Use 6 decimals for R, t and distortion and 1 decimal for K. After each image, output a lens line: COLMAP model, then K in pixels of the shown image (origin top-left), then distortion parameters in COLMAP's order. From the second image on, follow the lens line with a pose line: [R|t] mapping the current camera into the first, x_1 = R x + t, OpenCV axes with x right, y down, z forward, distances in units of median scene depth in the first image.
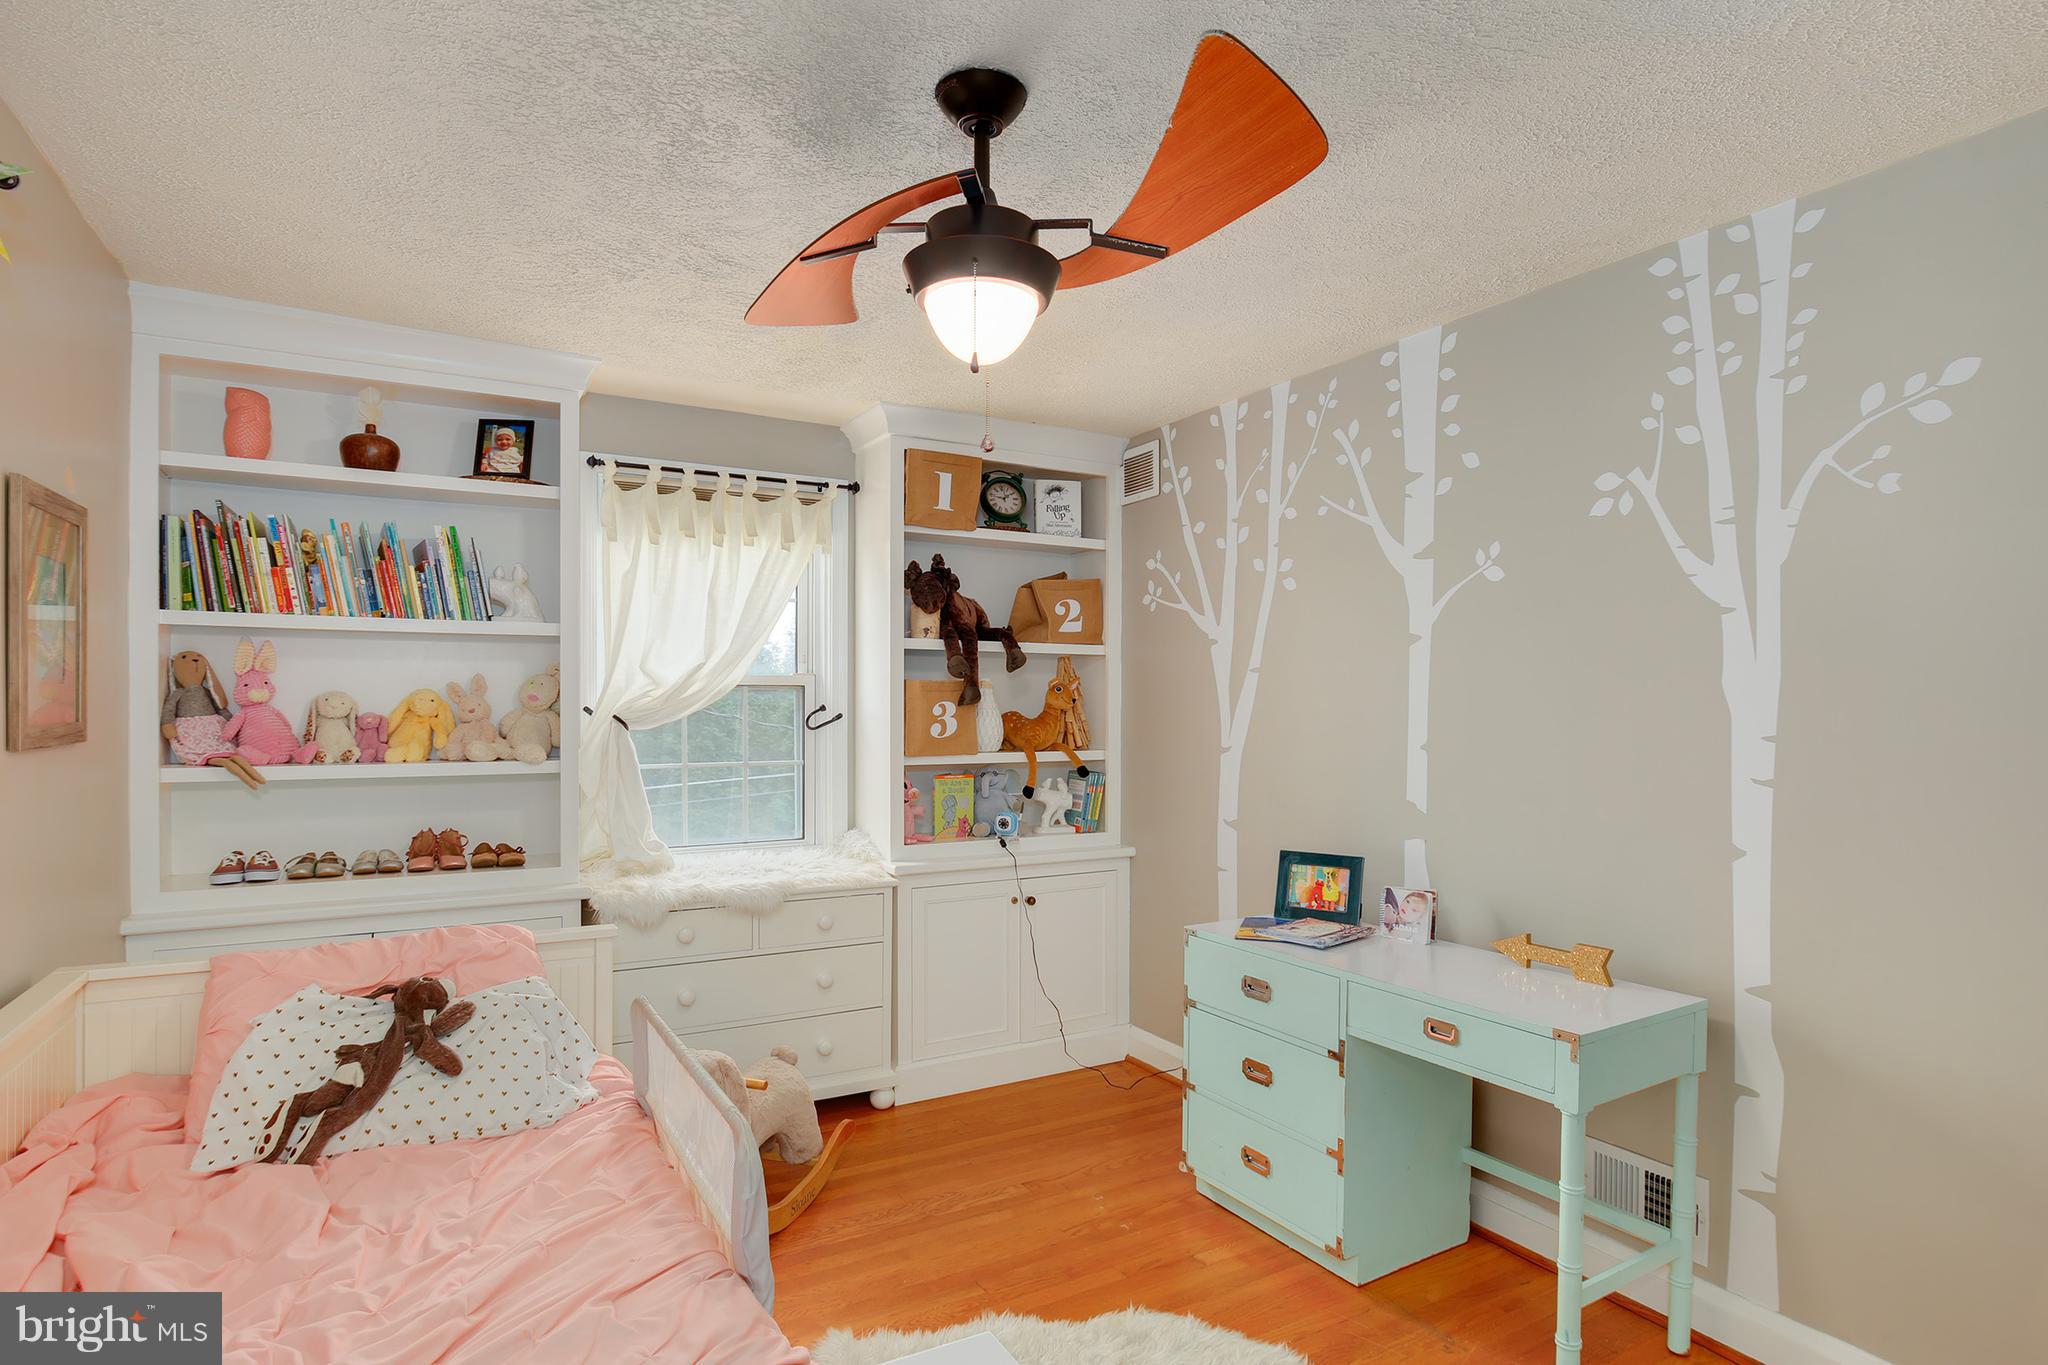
lens RADIAL K [[1116.8, 0, 1027.3], [0, 1116.8, 721.9], [0, 0, 1]] dist [-0.004651, -0.000479]
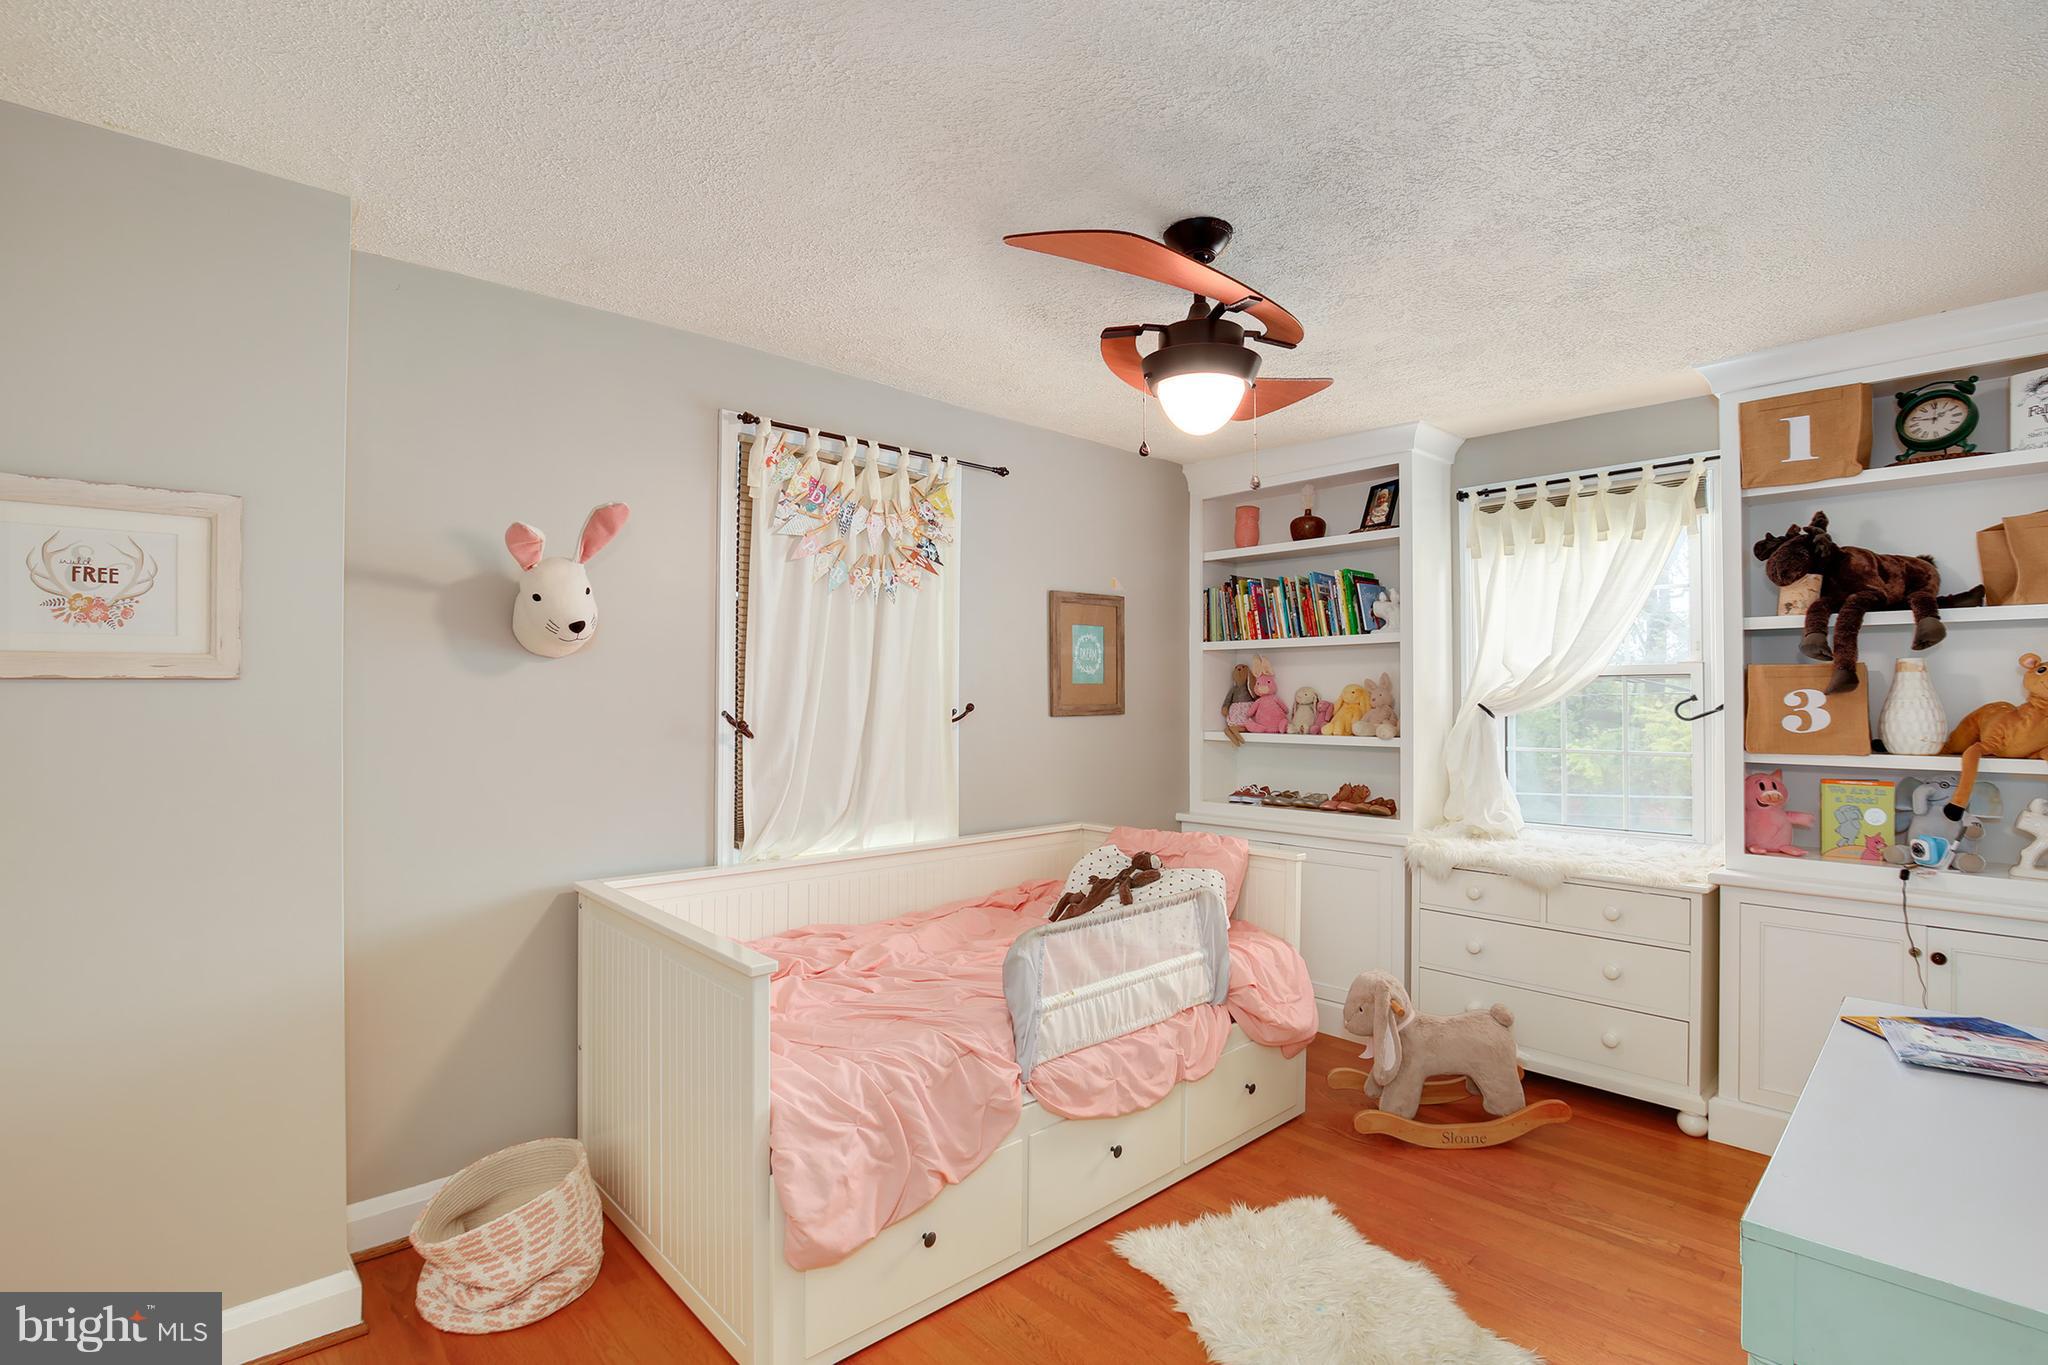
lens RADIAL K [[1016.5, 0, 1021.5], [0, 1016.5, 697.3], [0, 0, 1]] dist [-0.005150, 0.000258]
pose [[0.211283, -0.001349, -0.977424, 0.578497], [-0.013329, 0.999902, -0.004262, -0.001539], [0.977334, 0.013928, 0.211244, 0.288084]]
